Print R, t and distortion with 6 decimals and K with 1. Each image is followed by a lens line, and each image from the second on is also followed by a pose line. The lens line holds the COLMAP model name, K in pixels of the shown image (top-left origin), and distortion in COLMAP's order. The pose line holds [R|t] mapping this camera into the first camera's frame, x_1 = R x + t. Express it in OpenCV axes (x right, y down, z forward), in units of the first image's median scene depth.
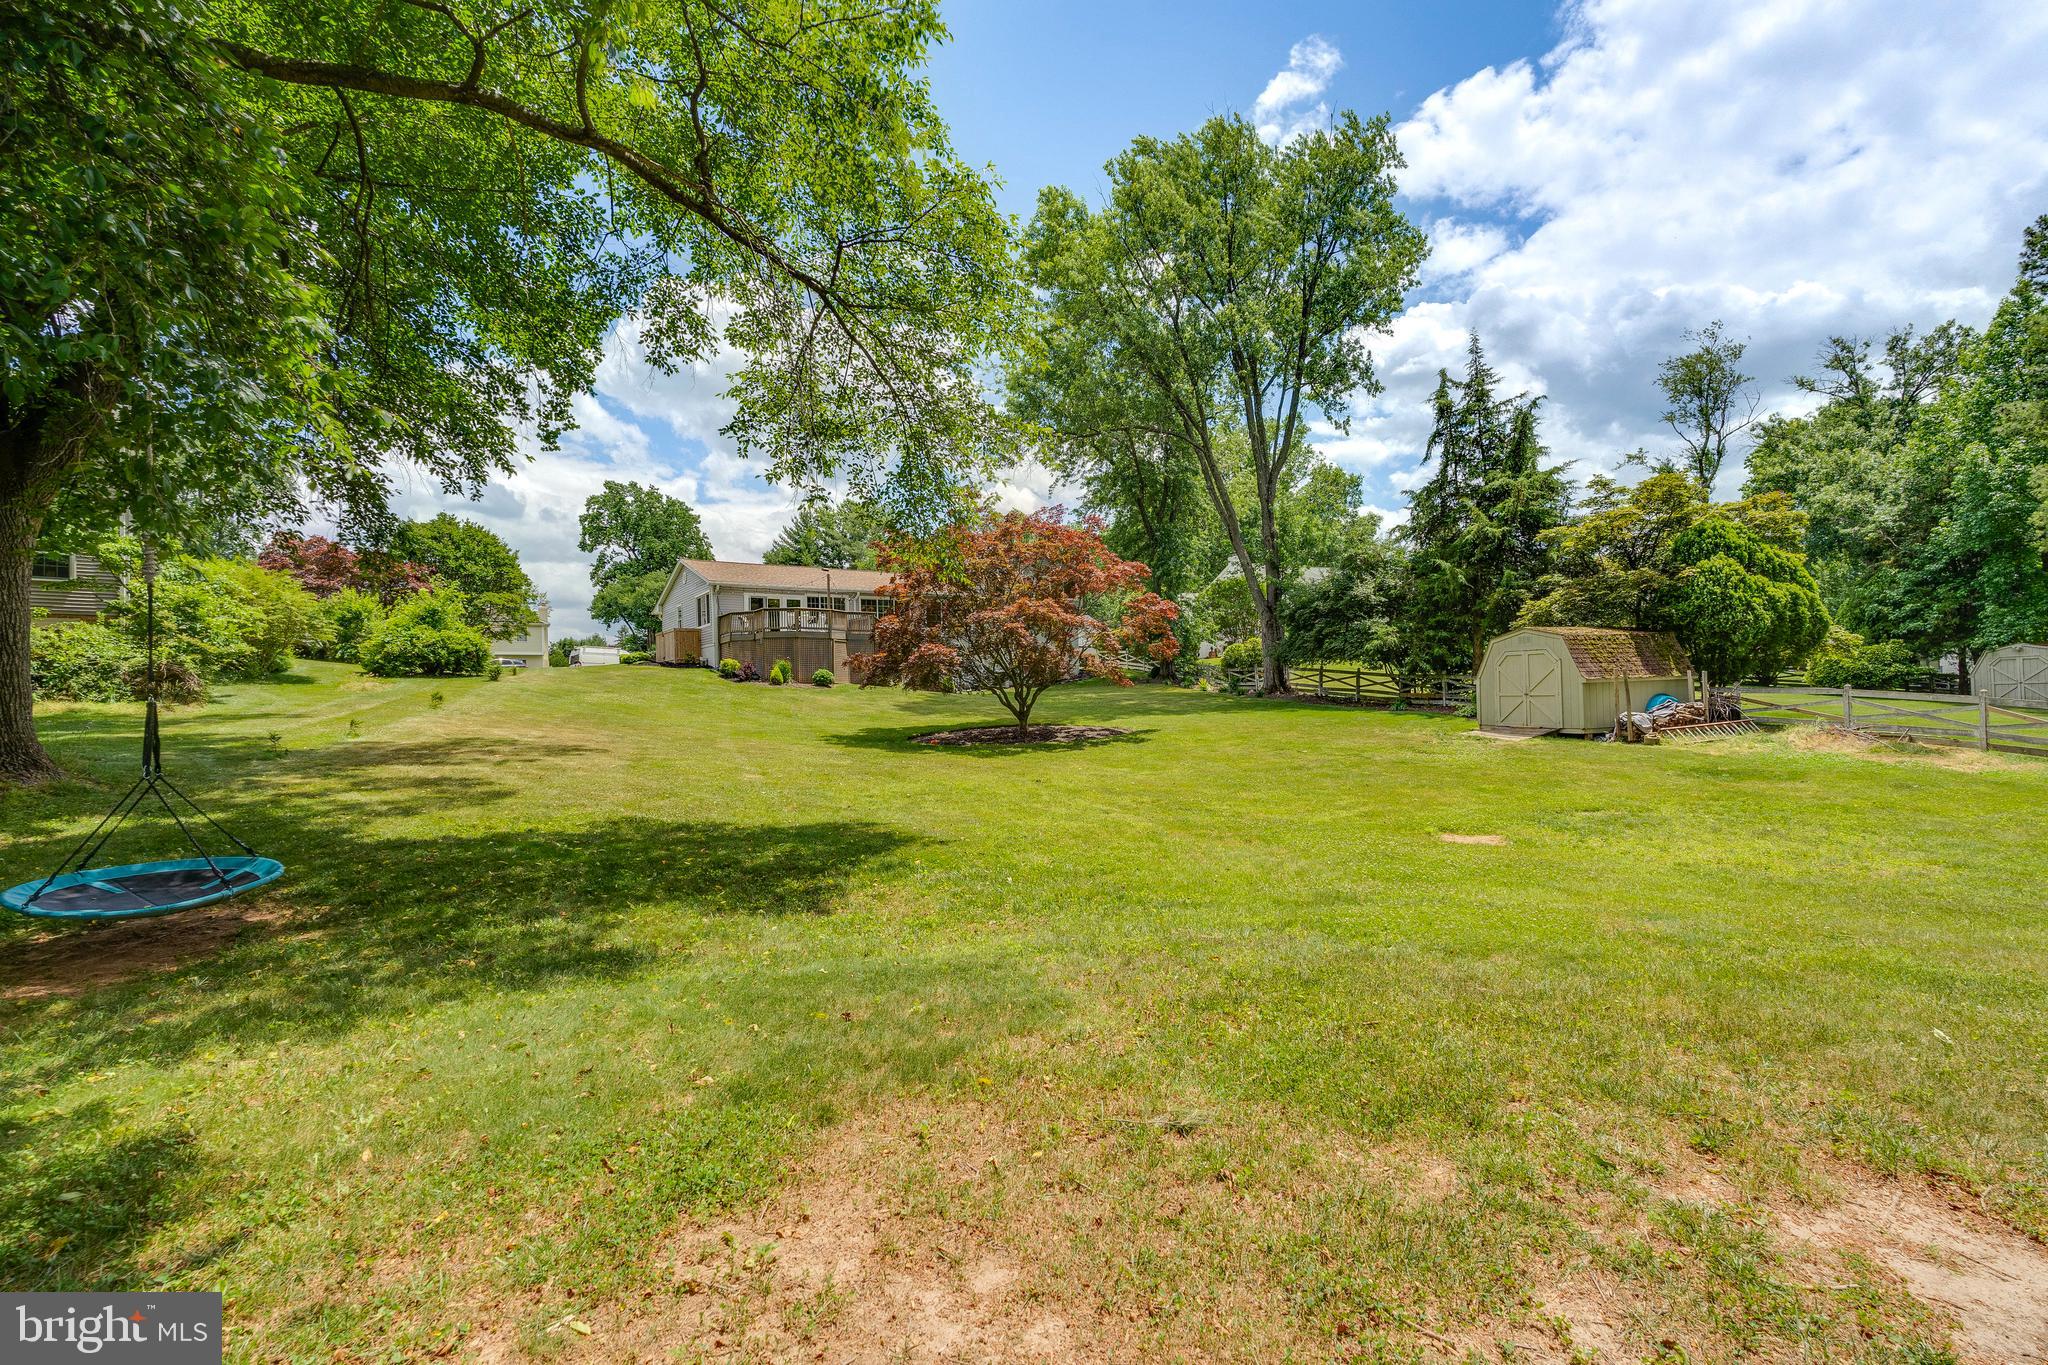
lens RADIAL K [[871.6, 0, 1018.6], [0, 871.6, 724.2], [0, 0, 1]] dist [0.001399, -0.000014]
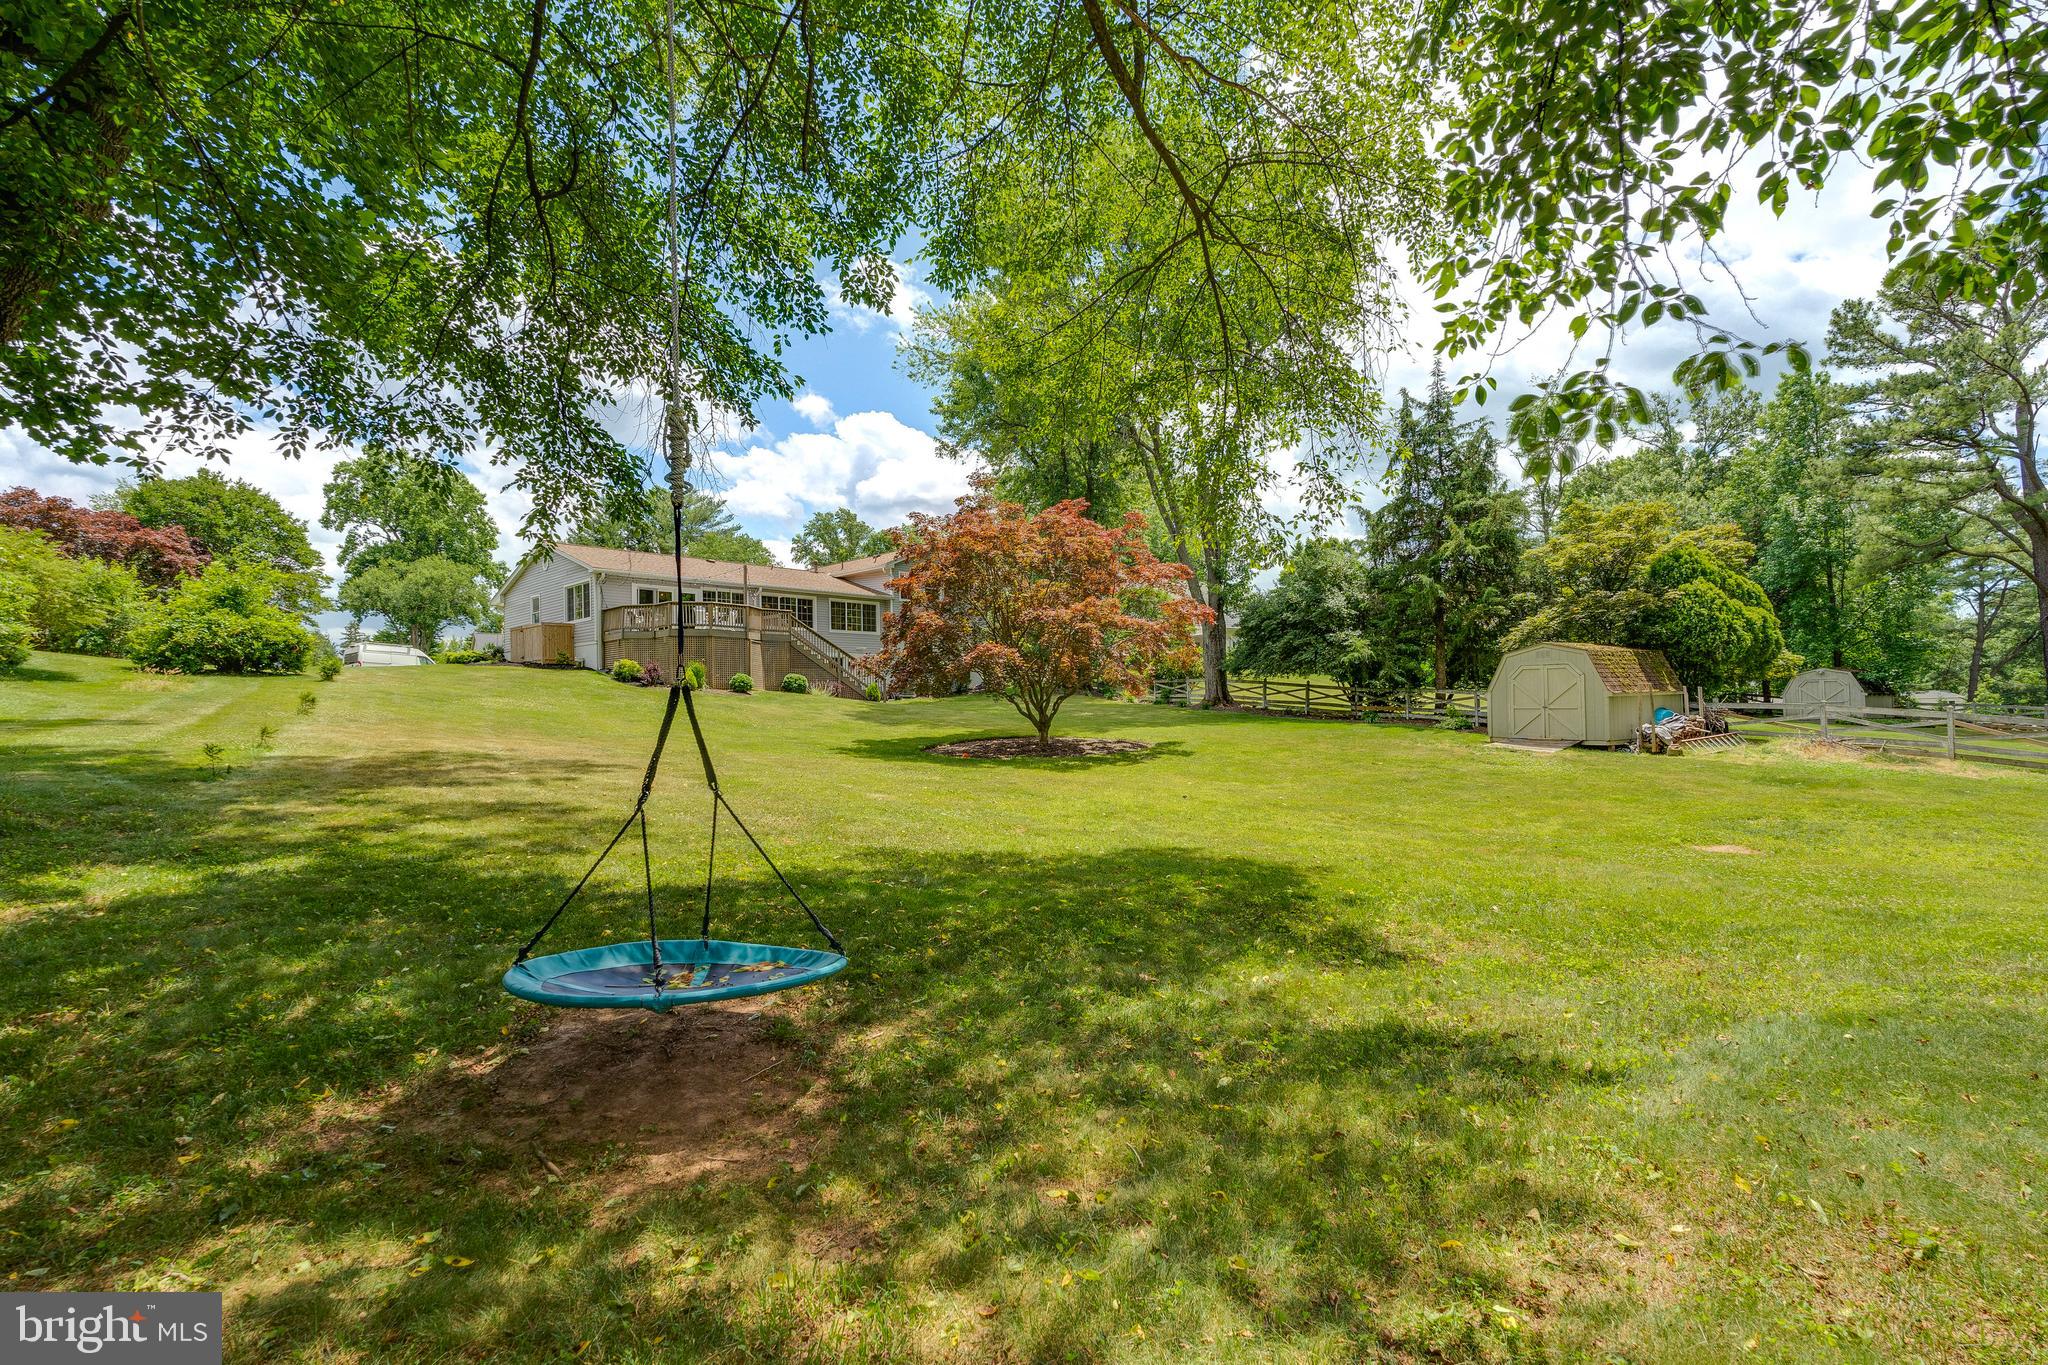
lens RADIAL K [[909.6, 0, 1024.0], [0, 909.6, 736.3], [0, 0, 1]] dist [0.000984, 0.000284]
pose [[0.977556, 0.001676, 0.210667, -0.171624], [-0.001334, 0.999998, -0.001767, 0.001887], [-0.210670, 0.001447, 0.977556, 0.053645]]
